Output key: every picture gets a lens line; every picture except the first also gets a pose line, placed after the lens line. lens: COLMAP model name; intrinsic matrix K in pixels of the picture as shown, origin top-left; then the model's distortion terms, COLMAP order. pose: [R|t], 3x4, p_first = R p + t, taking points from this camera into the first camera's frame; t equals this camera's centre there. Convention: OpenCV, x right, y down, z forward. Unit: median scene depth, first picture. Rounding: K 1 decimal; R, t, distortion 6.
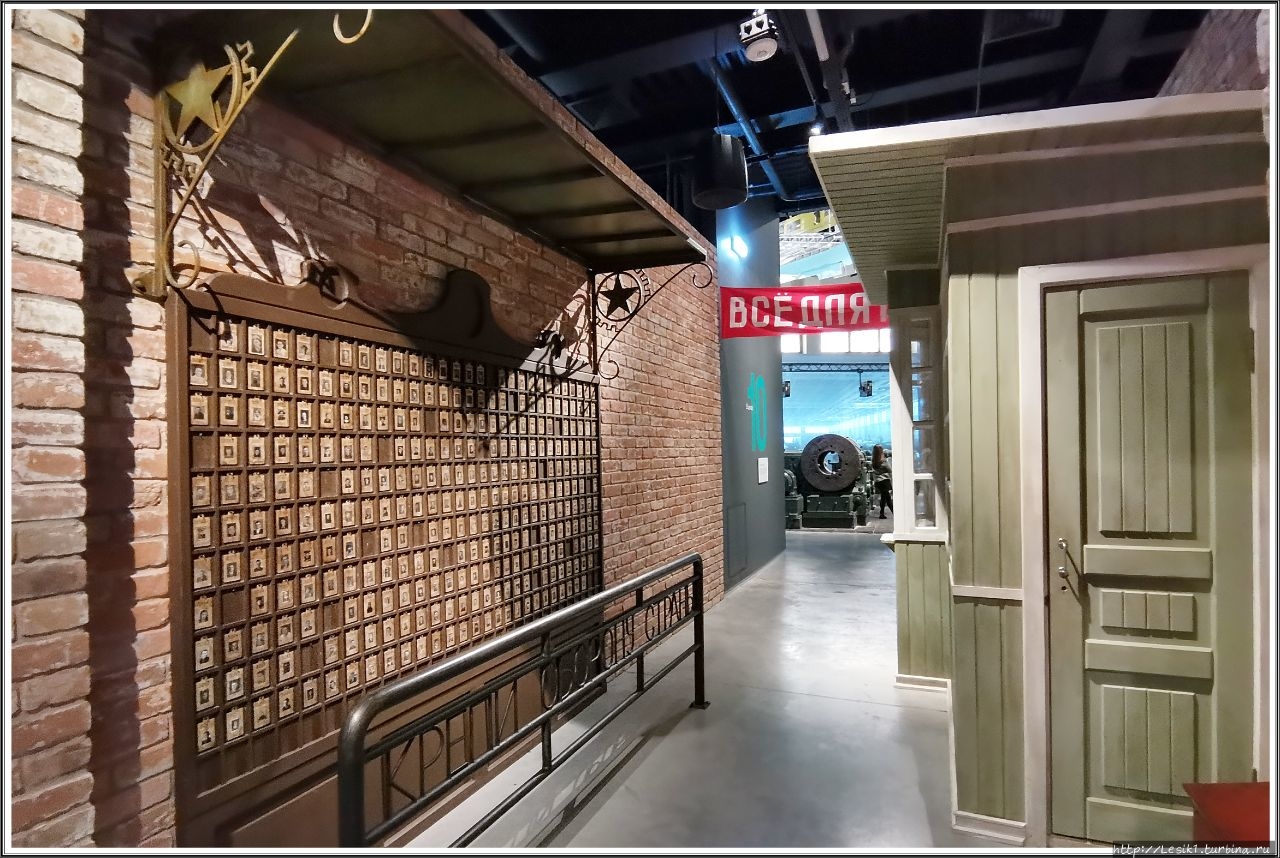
lens RADIAL K [[680.1, 0, 625.4], [0, 680.1, 448.4], [0, 0, 1]] dist [-0.000520, -0.013554]
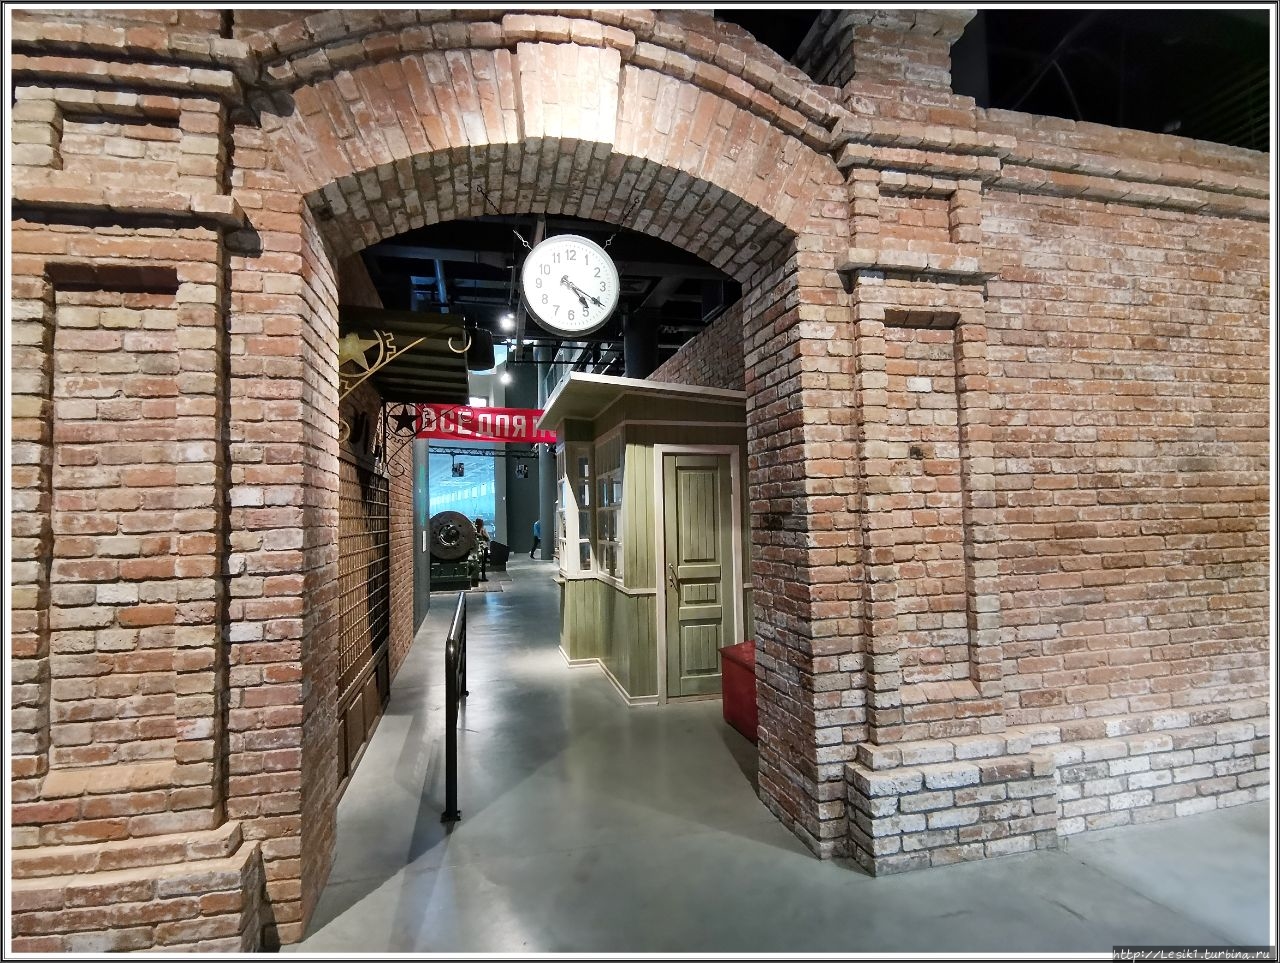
lens RADIAL K [[675.4, 0, 640.2], [0, 675.4, 484.6], [0, 0, 1]] dist [-0.003302, -0.000055]
pose [[0.797545, 0.030023, 0.602512, -0.473695], [0.003286, 0.998530, -0.054107, -0.007018], [-0.603250, 0.045133, 0.796274, -0.442253]]
